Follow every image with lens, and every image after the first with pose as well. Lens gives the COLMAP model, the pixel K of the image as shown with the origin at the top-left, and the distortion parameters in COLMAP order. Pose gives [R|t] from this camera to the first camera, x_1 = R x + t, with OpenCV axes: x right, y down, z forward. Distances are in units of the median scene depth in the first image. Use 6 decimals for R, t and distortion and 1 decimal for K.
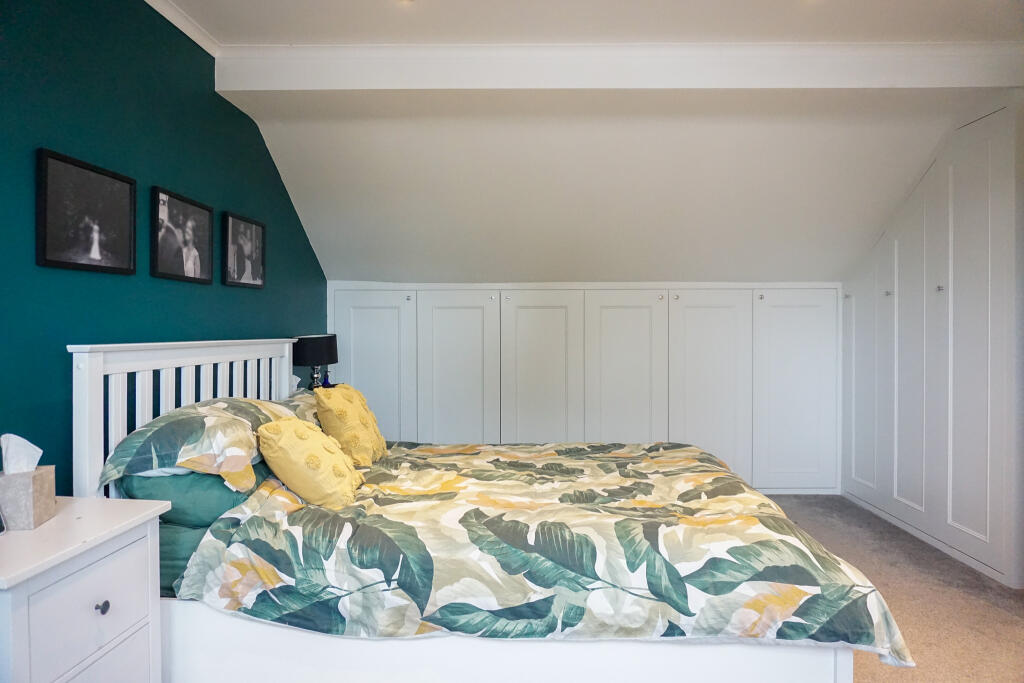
lens RADIAL K [[686.2, 0, 515.7], [0, 686.2, 335.2], [0, 0, 1]] dist [-0.041183, 0.024071]
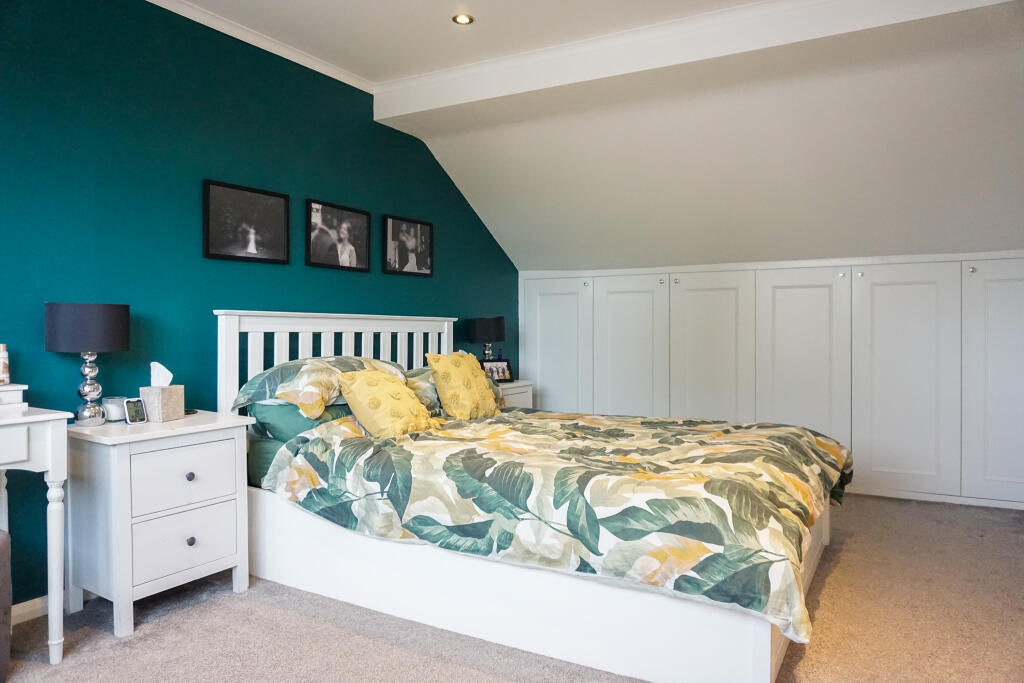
lens RADIAL K [[686.2, 0, 509.6], [0, 686.2, 336.9], [0, 0, 1]] dist [-0.041183, 0.024071]
pose [[0.879973, 0.004597, -0.475001, 0.604192], [-0.004971, 0.999988, 0.000468, 0.068035], [0.474998, 0.001949, 0.879985, -0.003961]]
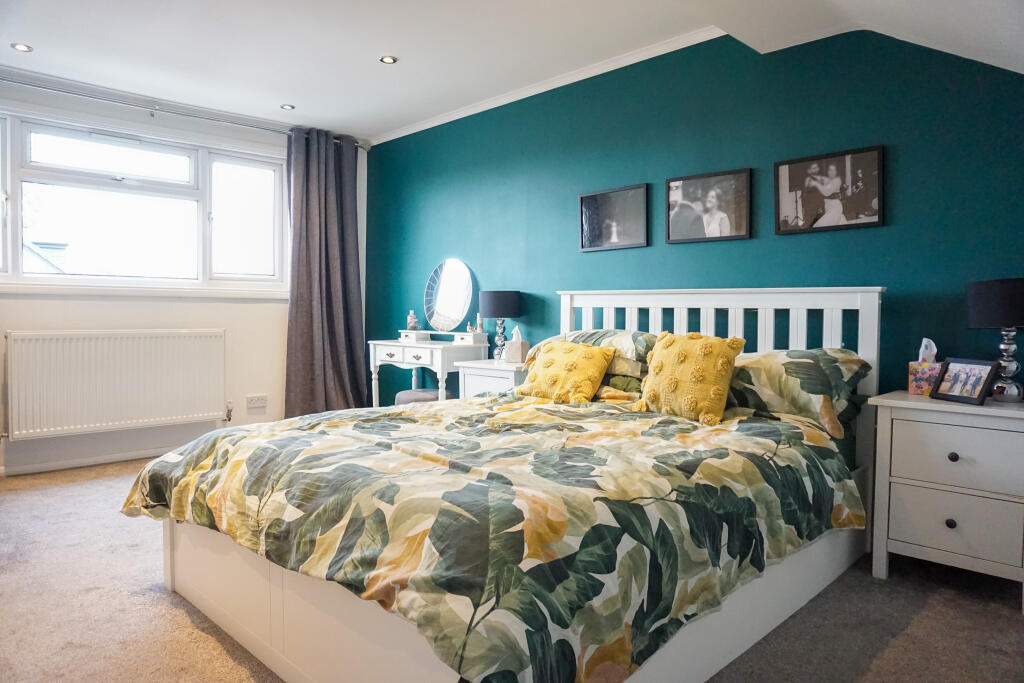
lens RADIAL K [[686.2, 0, 512.8], [0, 686.2, 336.7], [0, 0, 1]] dist [-0.041183, 0.024071]
pose [[-0.680626, 0.020223, -0.732352, 0.943569], [-0.016213, 0.998958, 0.042653, 0.065032], [0.732452, 0.040905, -0.679589, 2.257118]]
